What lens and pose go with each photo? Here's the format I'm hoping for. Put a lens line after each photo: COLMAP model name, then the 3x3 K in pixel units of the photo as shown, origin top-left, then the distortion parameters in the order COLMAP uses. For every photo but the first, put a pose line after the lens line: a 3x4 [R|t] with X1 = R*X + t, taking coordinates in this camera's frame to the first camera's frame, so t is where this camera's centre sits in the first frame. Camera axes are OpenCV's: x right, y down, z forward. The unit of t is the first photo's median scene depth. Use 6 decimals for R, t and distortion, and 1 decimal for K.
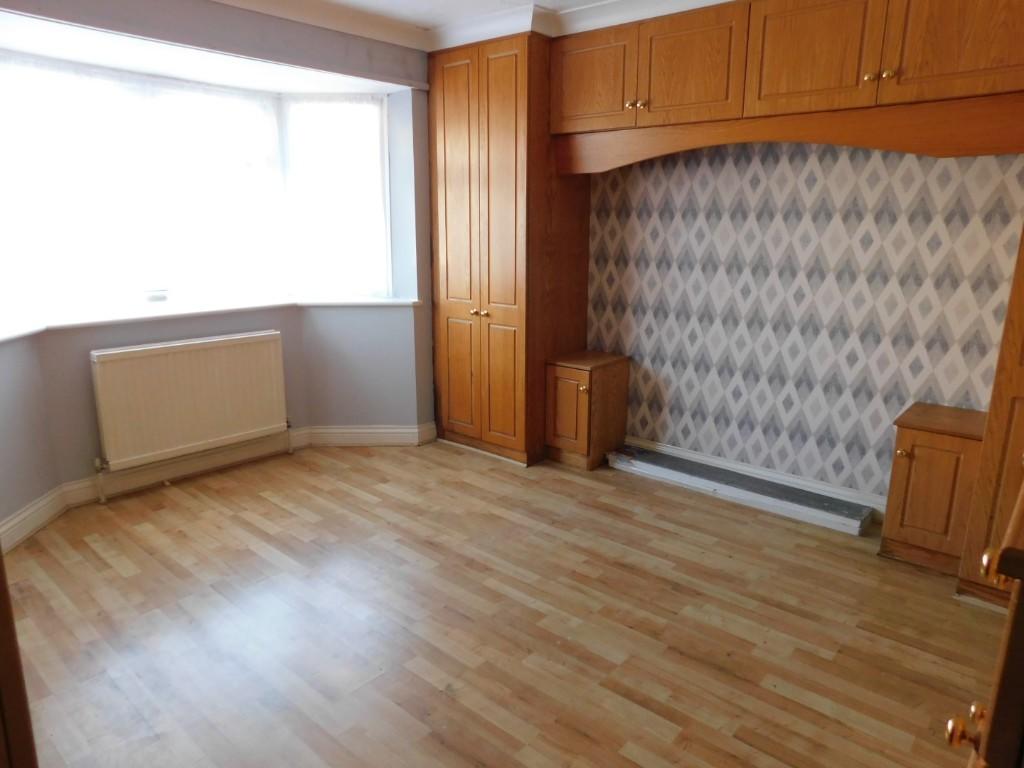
lens RADIAL K [[682.1, 0, 514.9], [0, 682.1, 382.6], [0, 0, 1]] dist [-0.037028, 0.001772]
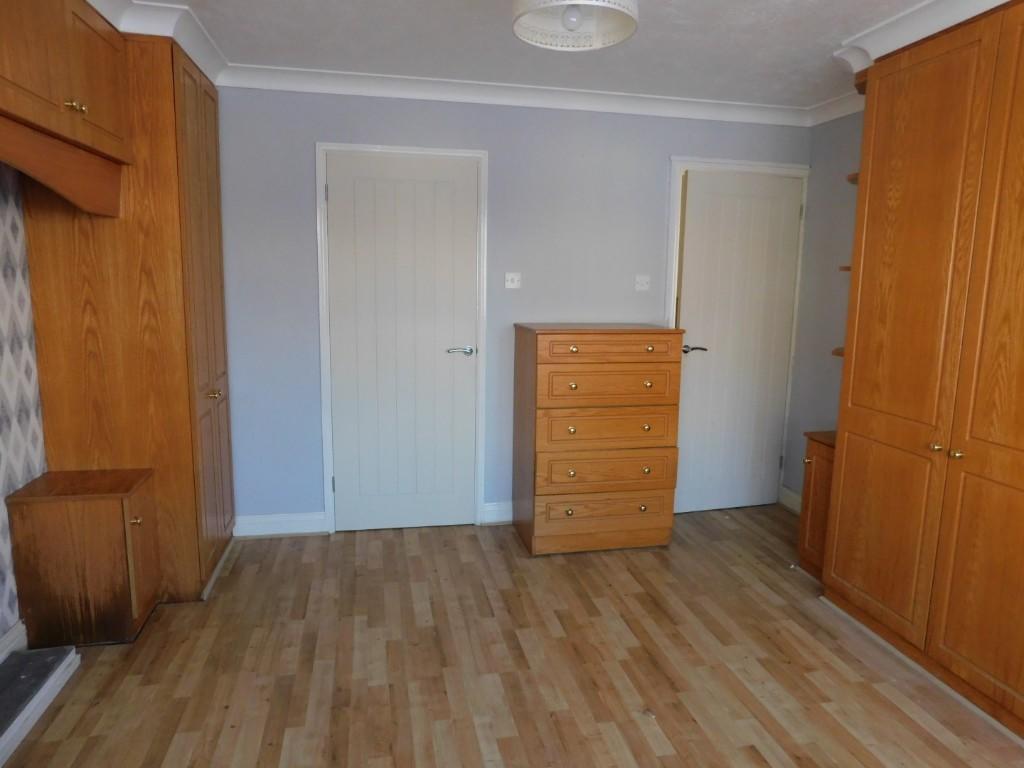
lens RADIAL K [[682.1, 0, 514.7], [0, 682.1, 384.0], [0, 0, 1]] dist [-0.037028, 0.001772]
pose [[-0.801391, -0.112862, 0.587397, -0.433760], [0.118093, 0.932852, 0.340354, -0.377617], [-0.586368, 0.342124, -0.734251, 1.491694]]
